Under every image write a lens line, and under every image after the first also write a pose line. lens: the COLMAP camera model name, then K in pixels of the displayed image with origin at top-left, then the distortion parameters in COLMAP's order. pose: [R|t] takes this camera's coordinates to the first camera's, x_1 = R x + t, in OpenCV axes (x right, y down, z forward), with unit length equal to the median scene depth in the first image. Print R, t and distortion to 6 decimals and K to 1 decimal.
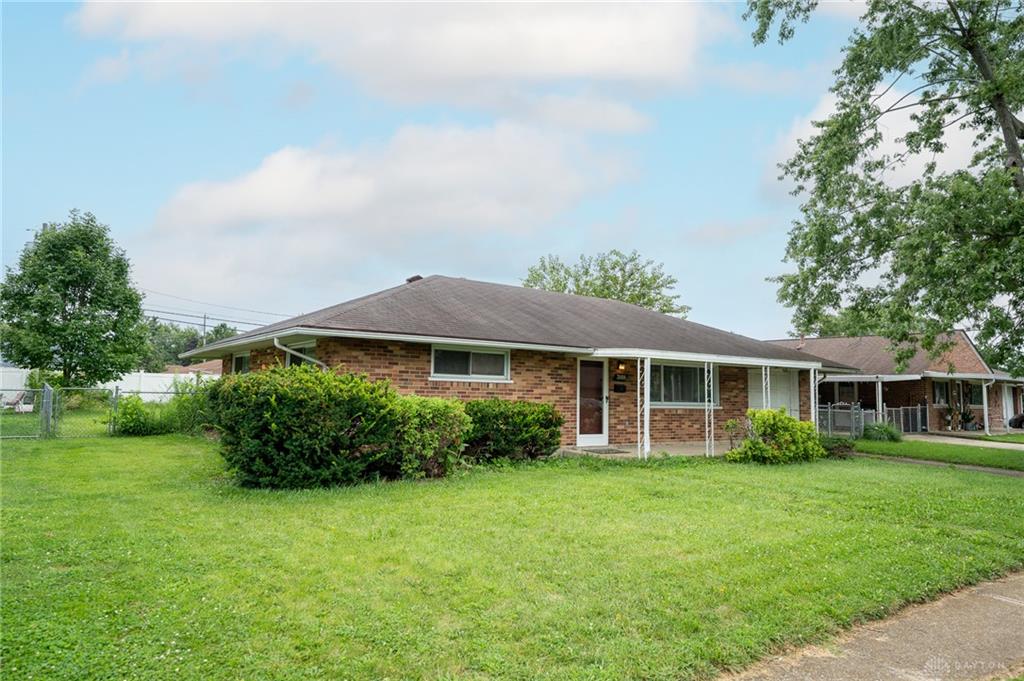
lens RADIAL K [[658.8, 0, 510.7], [0, 658.8, 338.6], [0, 0, 1]] dist [0.021031, 0.002969]
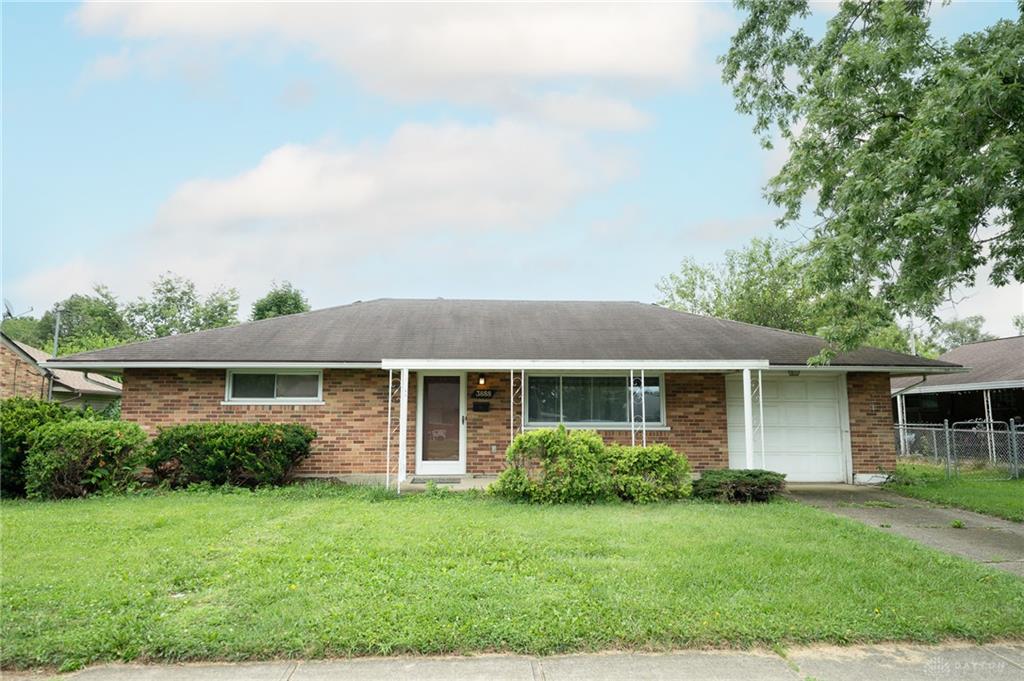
lens RADIAL K [[658.8, 0, 512.2], [0, 658.8, 341.2], [0, 0, 1]] dist [0.021031, 0.002969]
pose [[0.845783, -0.086625, -0.526447, 0.706633], [0.062582, 0.996027, -0.063350, 0.051419], [0.529843, 0.020634, 0.847844, 0.323619]]
